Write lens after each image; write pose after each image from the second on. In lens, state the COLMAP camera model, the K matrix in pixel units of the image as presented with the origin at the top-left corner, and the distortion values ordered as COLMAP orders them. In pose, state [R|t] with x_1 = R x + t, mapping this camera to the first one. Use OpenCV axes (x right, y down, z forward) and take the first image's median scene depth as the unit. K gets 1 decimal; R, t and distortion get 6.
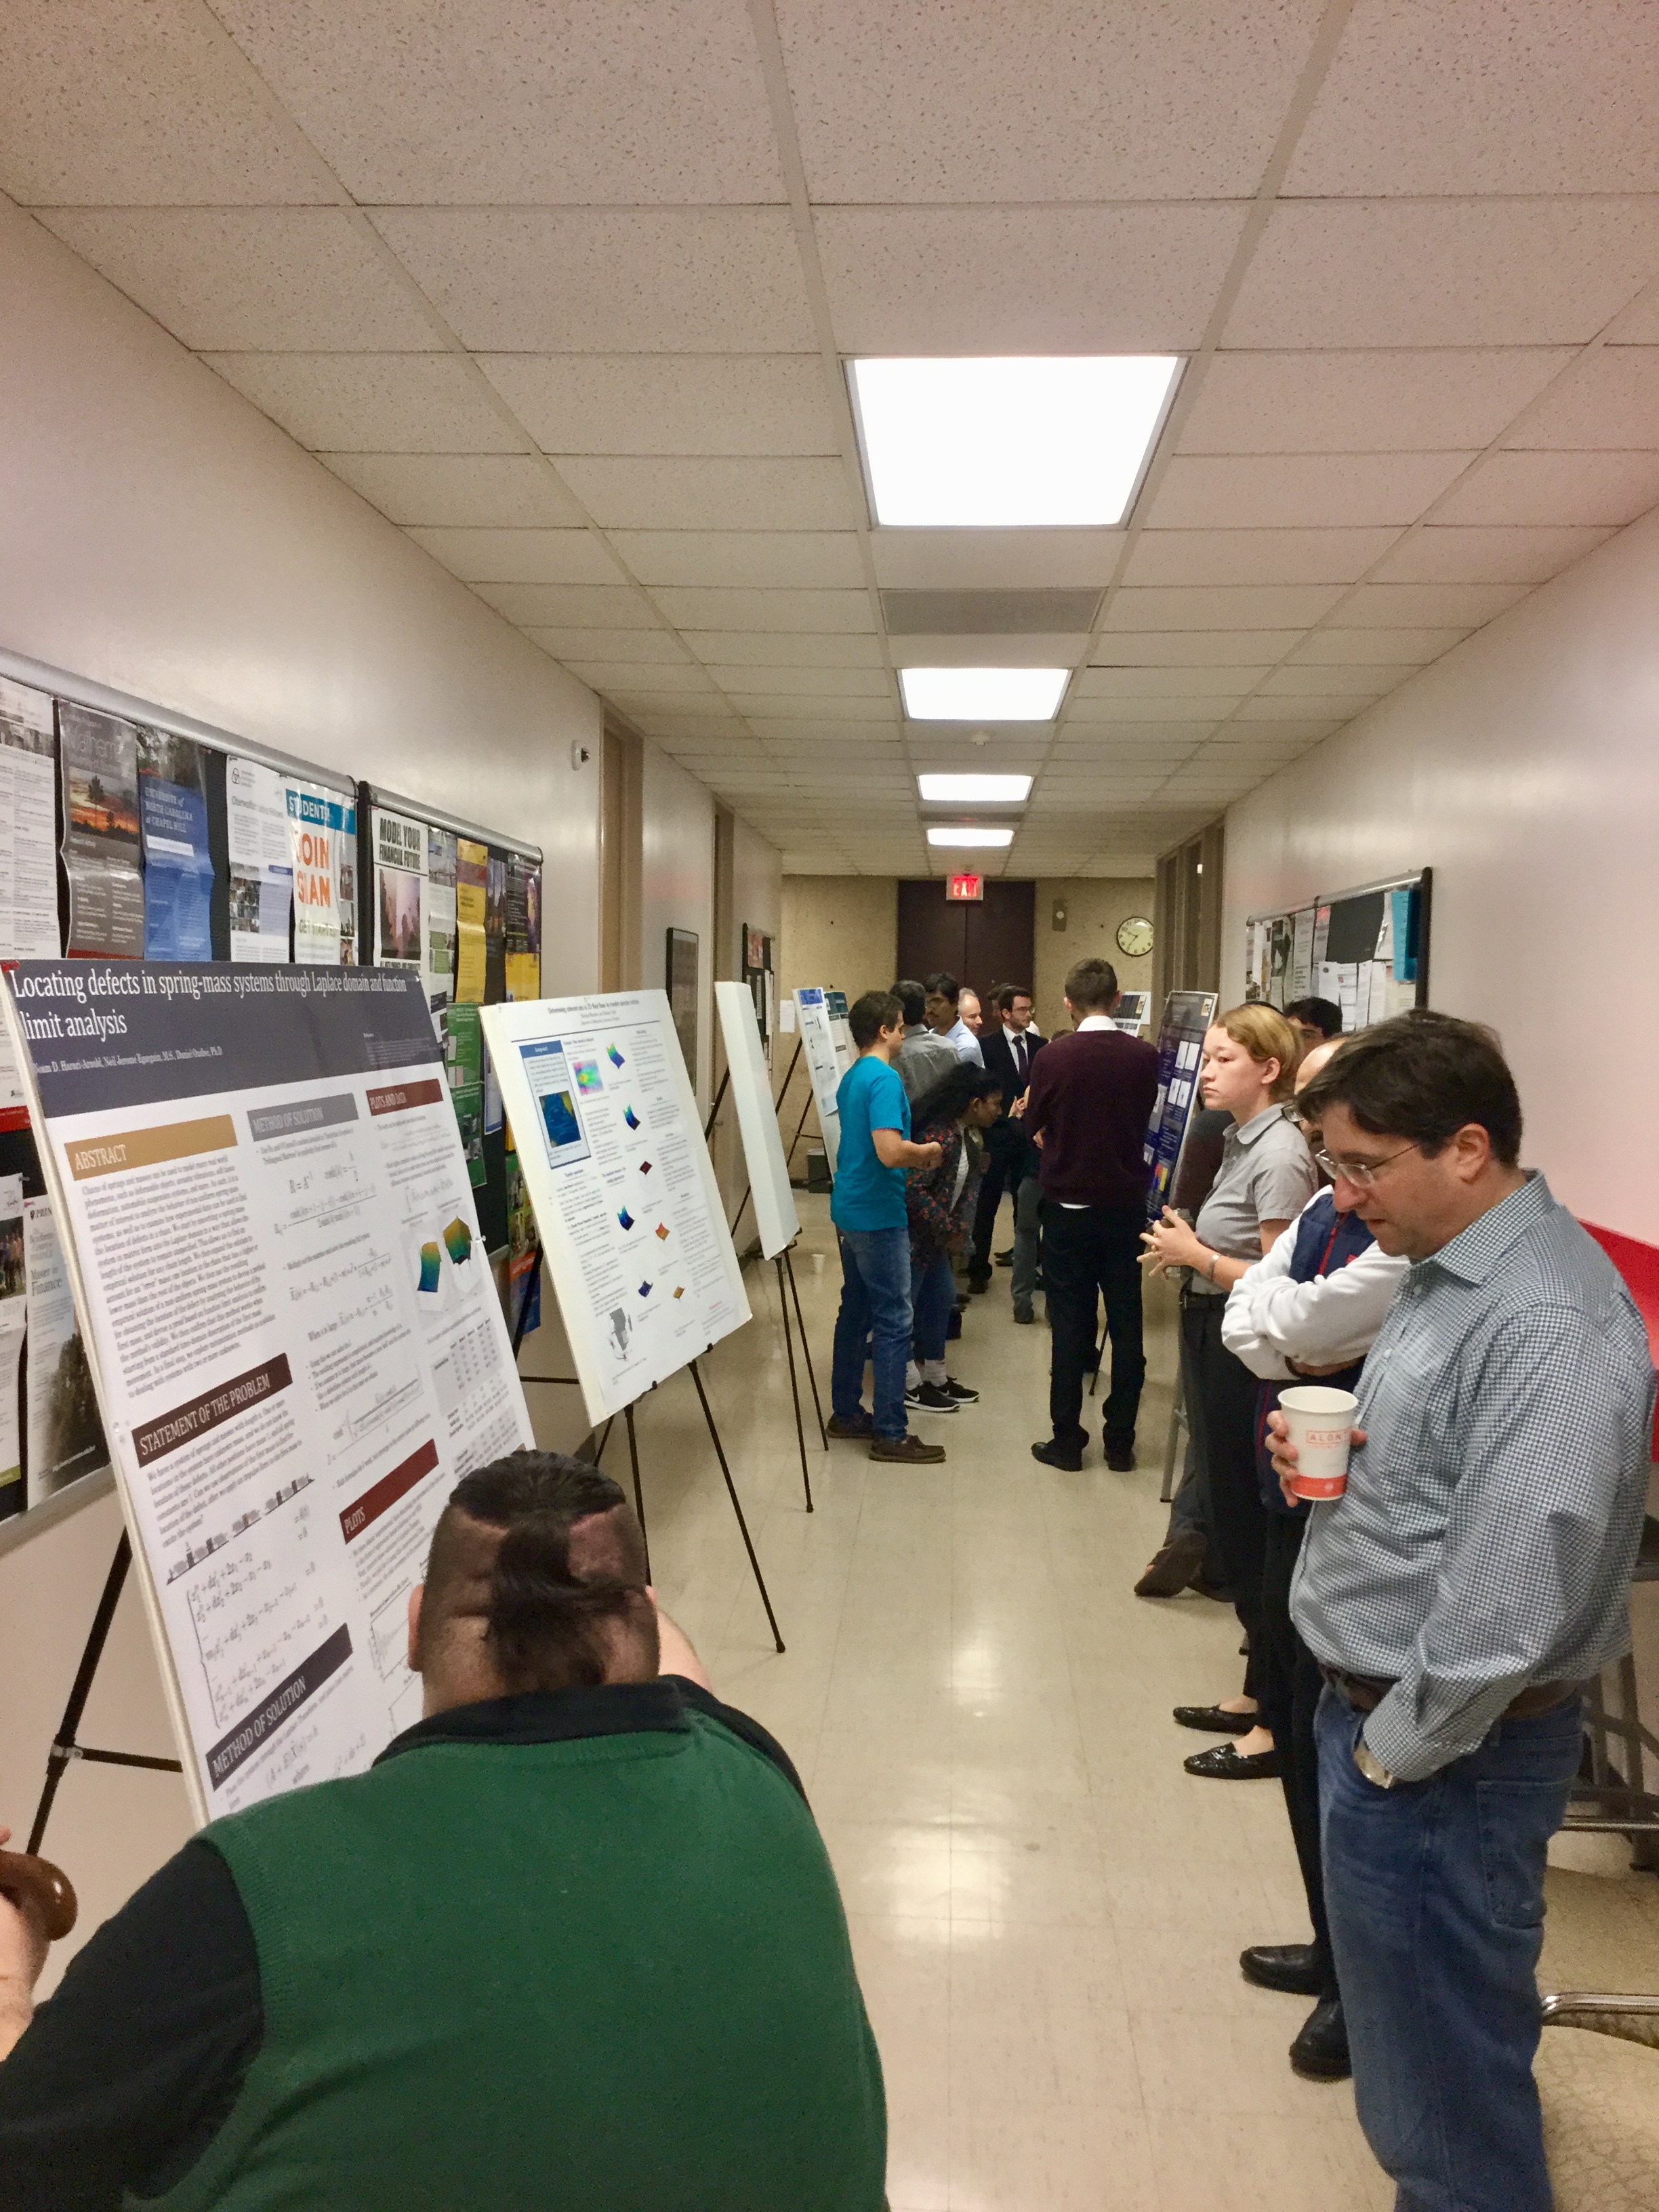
lens RADIAL K [[1856.0, 0, 831.9], [0, 1856.0, 1101.7], [0, 0, 1]] dist [0.034289, -0.030640]
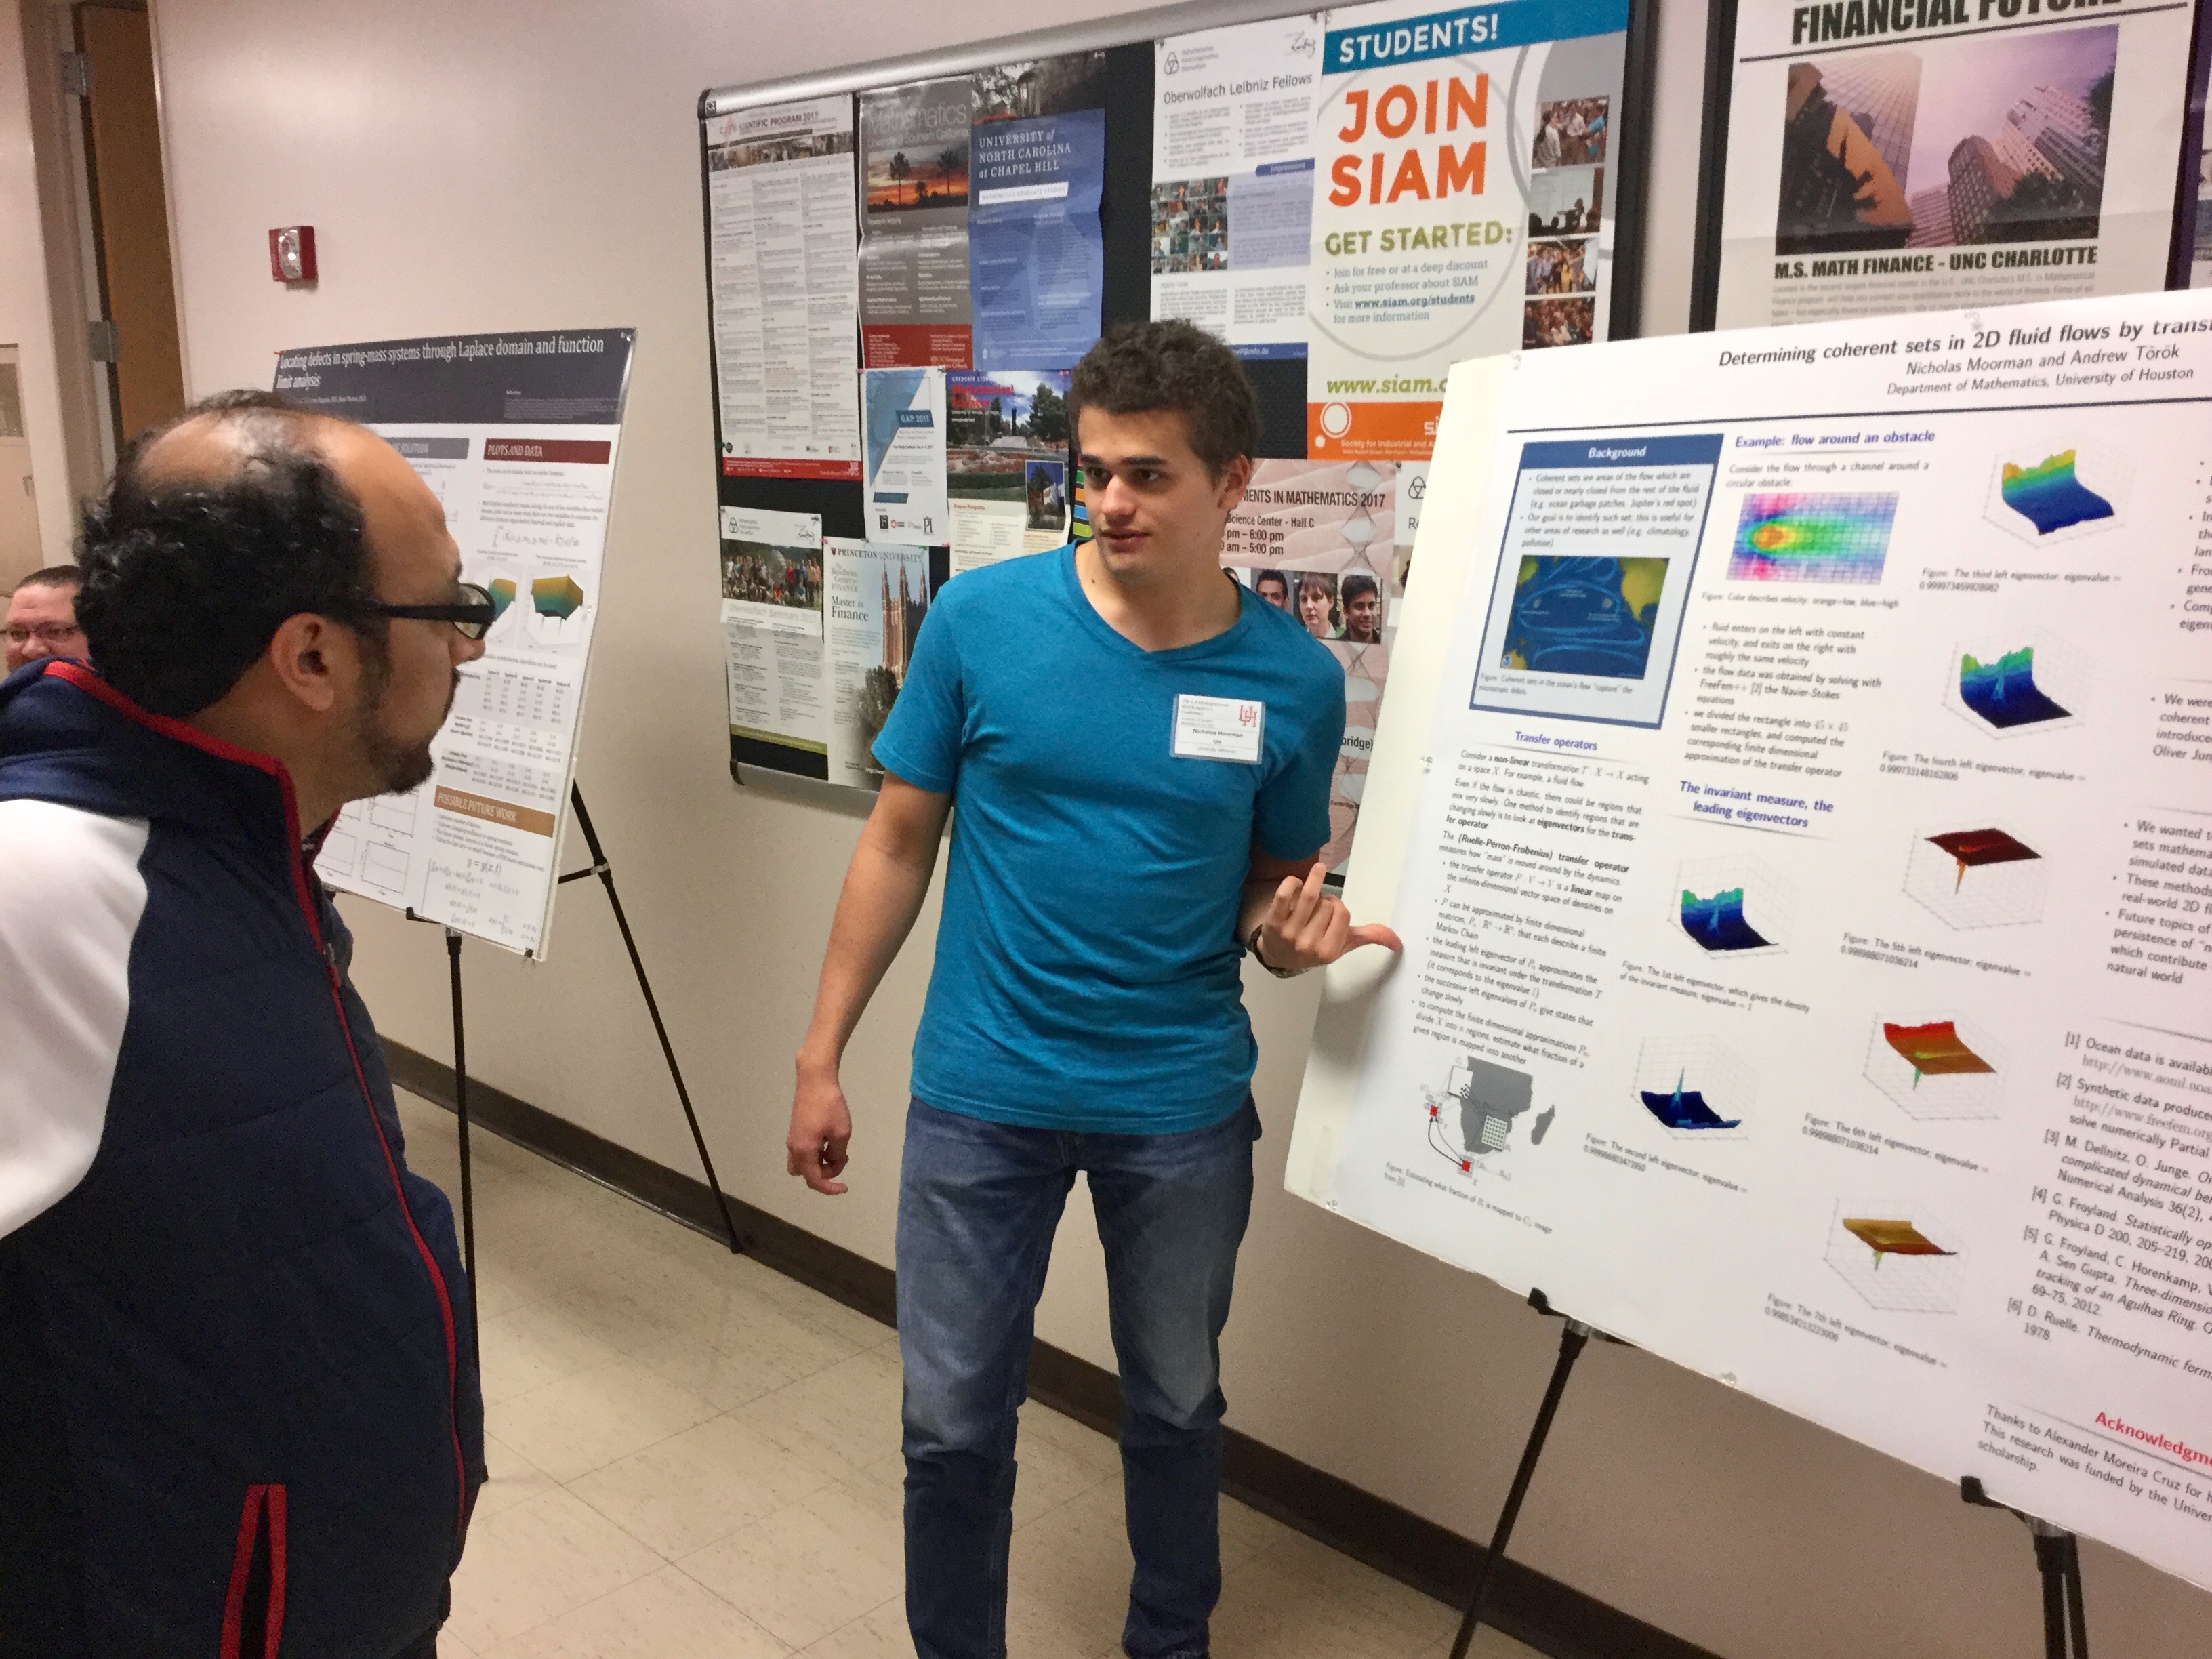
lens RADIAL K [[1856.0, 0, 1105.1], [0, 1856.0, 842.9], [0, 0, 1]] dist [0.034289, -0.030640]
pose [[-0.625203, 0.162717, -0.763312, 0.438958], [-0.051604, 0.967266, 0.248461, -0.069016], [0.778754, 0.194729, -0.596341, 1.946153]]
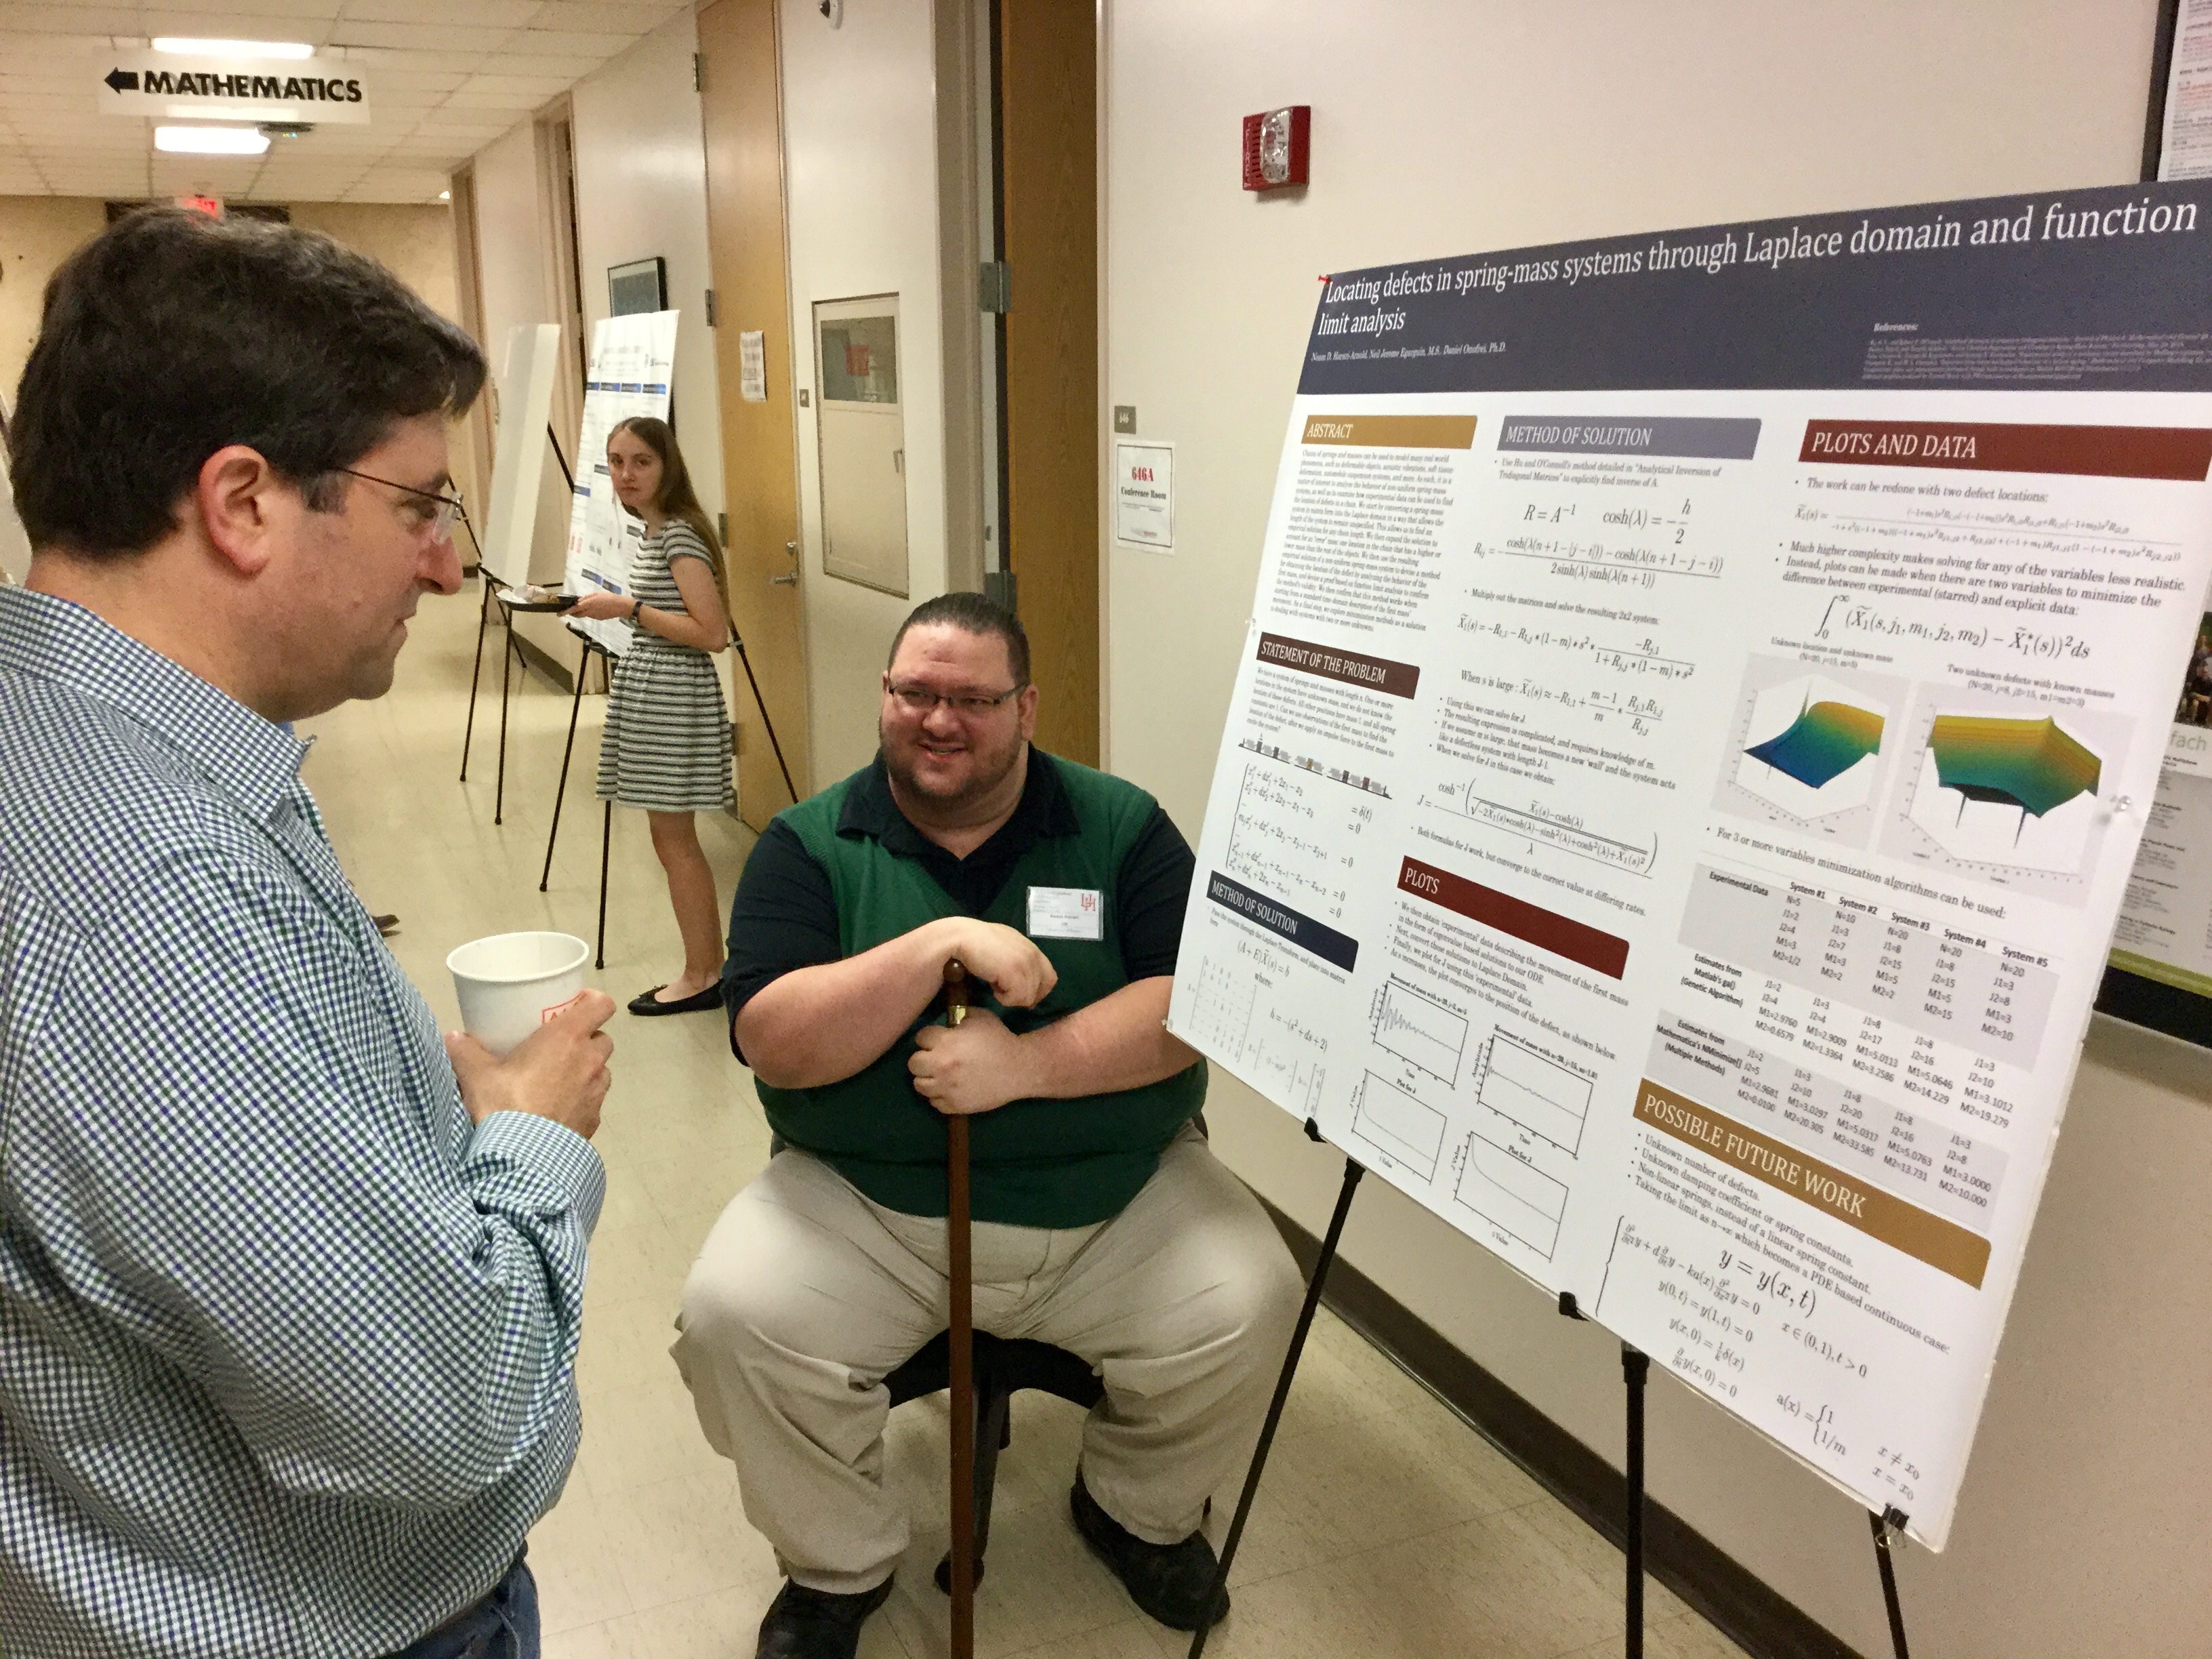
lens RADIAL K [[1856.0, 0, 1109.6], [0, 1856.0, 833.9], [0, 0, 1]] dist [0.034289, -0.030640]
pose [[-0.867323, 0.111892, -0.485006, 0.249103], [-0.033807, 0.958913, 0.281679, -0.037906], [0.496596, 0.260703, -0.827905, 1.326144]]
